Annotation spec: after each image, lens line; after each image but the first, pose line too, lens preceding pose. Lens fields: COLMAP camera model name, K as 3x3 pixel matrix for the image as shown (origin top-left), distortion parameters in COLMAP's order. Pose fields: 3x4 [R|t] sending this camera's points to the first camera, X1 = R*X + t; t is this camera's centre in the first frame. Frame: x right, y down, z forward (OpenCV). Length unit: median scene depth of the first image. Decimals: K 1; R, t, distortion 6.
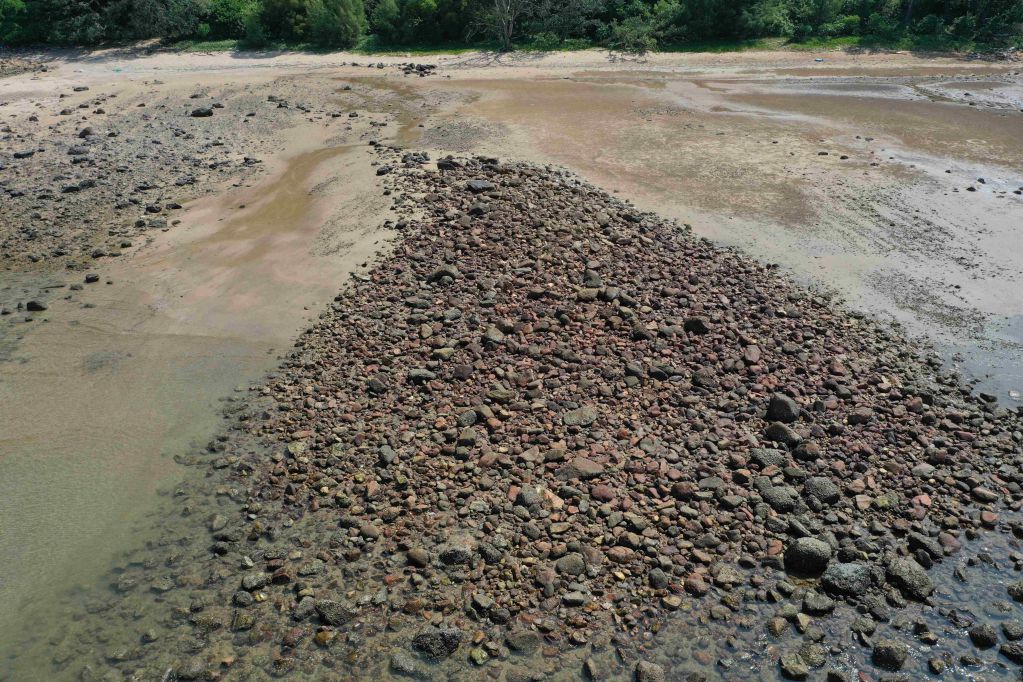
lens RADIAL K [[804.9, 0, 511.5], [0, 804.9, 341.0], [0, 0, 1]] dist [0.007543, 0.008163]
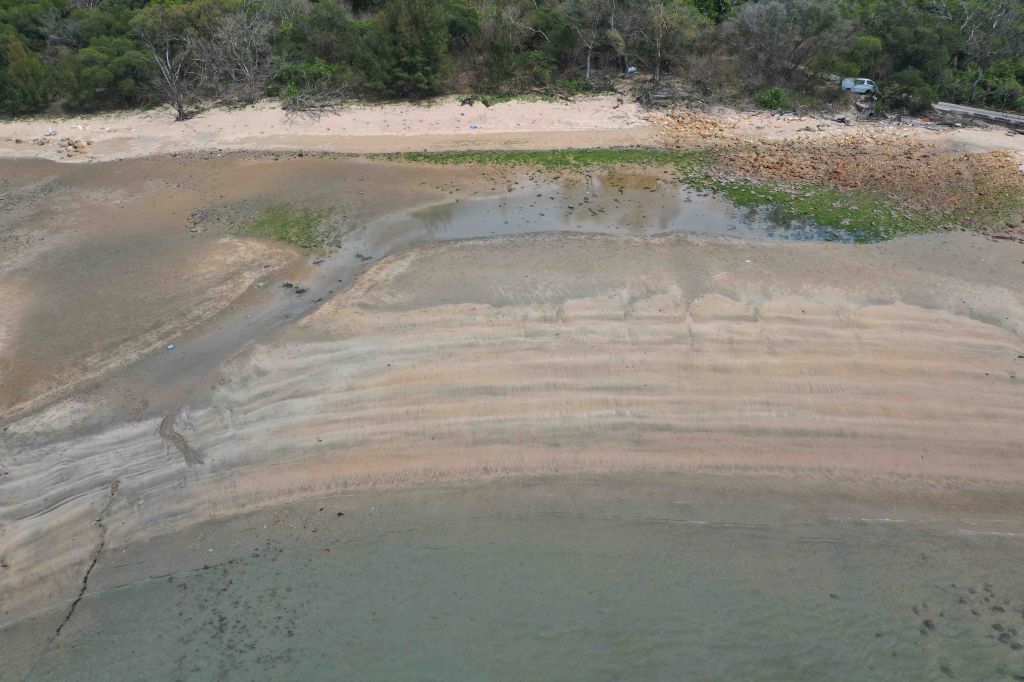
lens RADIAL K [[799.1, 0, 512.0], [0, 799.1, 341.0], [0, 0, 1]] dist [-0.019256, 0.000712]
pose [[0.998836, -0.030634, 0.037248, 0.631190], [0.029201, 0.998835, 0.038413, -0.191466], [-0.038381, -0.037280, 0.998567, -0.032437]]
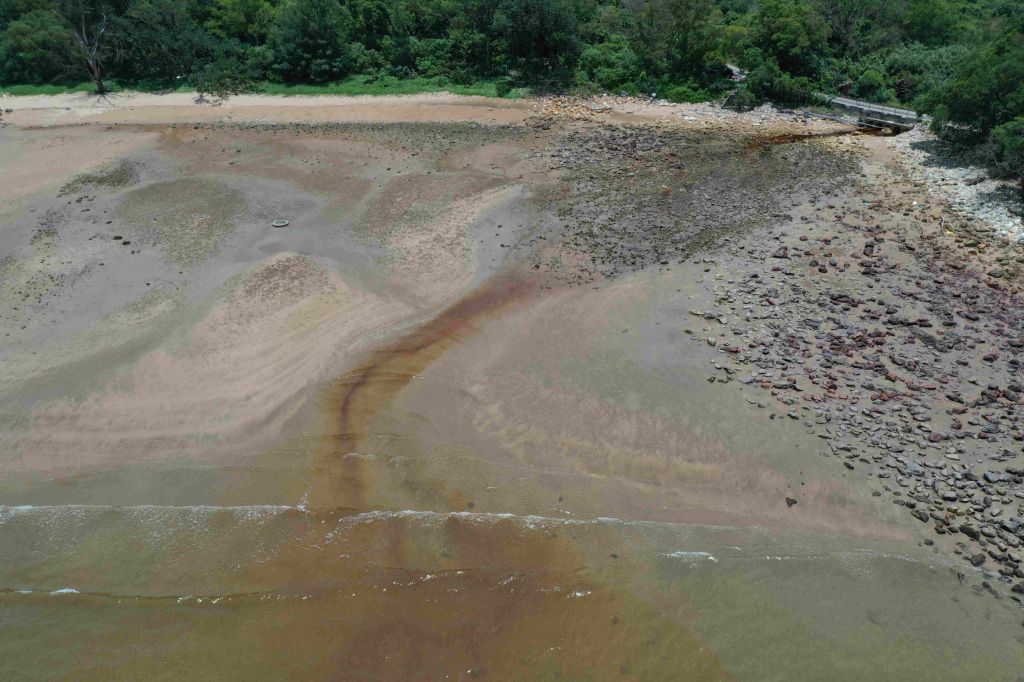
lens RADIAL K [[805.7, 0, 512.0], [0, 805.7, 341.0], [0, 0, 1]] dist [0.007543, 0.008163]
pose [[0.999992, 0.003178, 0.002239, 0.953735], [-0.003285, 0.998771, 0.049450, -0.143462], [-0.002079, -0.049457, 0.998774, -0.174767]]
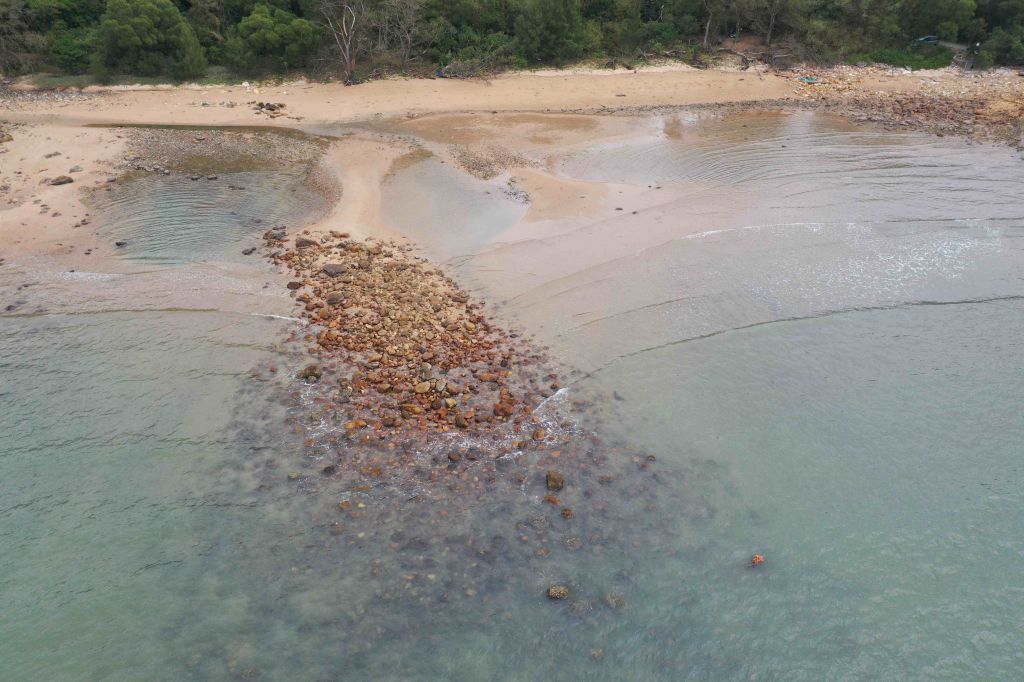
lens RADIAL K [[807.1, 0, 512.0], [0, 807.1, 341.0], [0, 0, 1]] dist [0.012729, 0.001582]
pose [[0.985525, -0.081146, 0.148849, 0.028580], [0.073137, 0.995603, 0.058523, -0.117167], [-0.152943, -0.046790, 0.987127, -0.188775]]
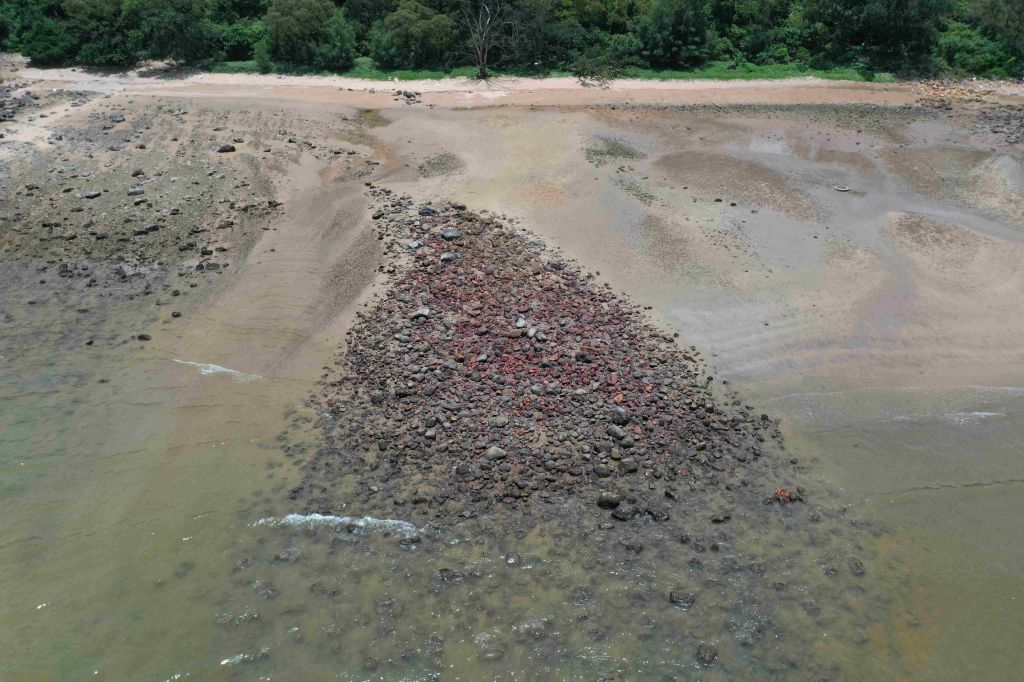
lens RADIAL K [[811.2, 0, 512.0], [0, 811.2, 341.0], [0, 0, 1]] dist [0.009644, 0.002420]
pose [[0.999925, 0.003636, 0.011712, 0.041304], [-0.004186, 0.998871, 0.047324, -0.067596], [-0.011527, -0.047370, 0.998811, -0.304411]]
